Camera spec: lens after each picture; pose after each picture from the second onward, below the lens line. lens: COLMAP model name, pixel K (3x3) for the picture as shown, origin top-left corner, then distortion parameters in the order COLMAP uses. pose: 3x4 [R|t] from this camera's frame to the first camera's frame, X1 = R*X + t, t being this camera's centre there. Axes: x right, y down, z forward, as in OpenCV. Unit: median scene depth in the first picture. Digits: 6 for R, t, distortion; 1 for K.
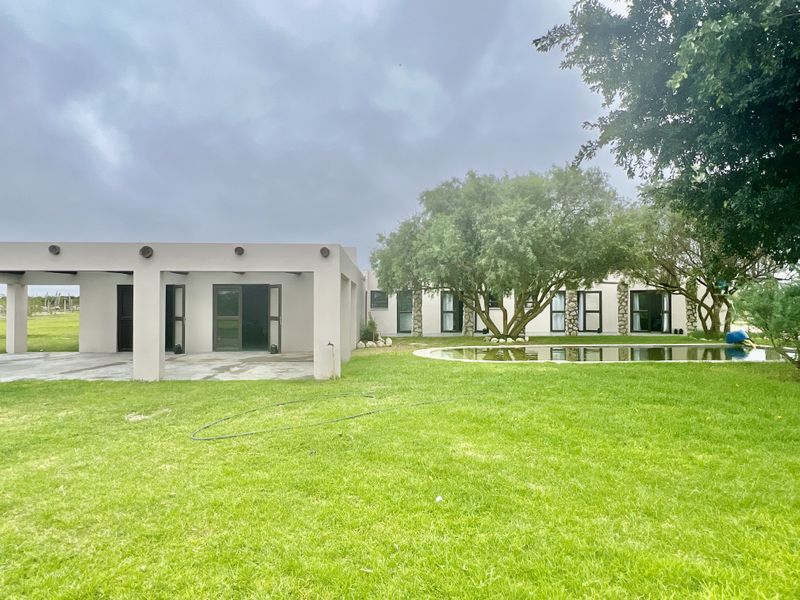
lens RADIAL K [[453.4, 0, 400.1], [0, 453.4, 300.9], [0, 0, 1]] dist [-0.013945, 0.000832]
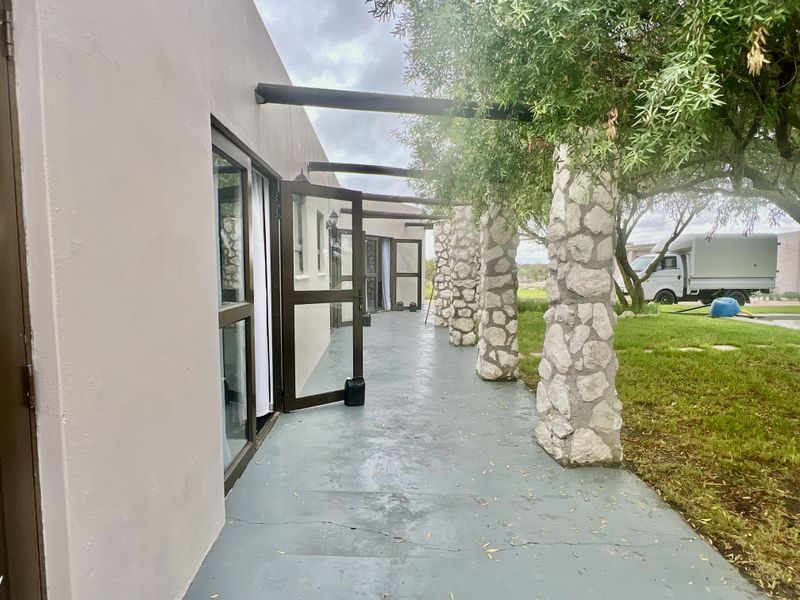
lens RADIAL K [[453.4, 0, 400.6], [0, 453.4, 299.8], [0, 0, 1]] dist [-0.013945, 0.000832]
pose [[0.937537, -0.027389, 0.346805, 0.209515], [-0.002569, 0.996324, 0.085630, 0.005295], [-0.347875, -0.081172, 0.934020, 0.444447]]
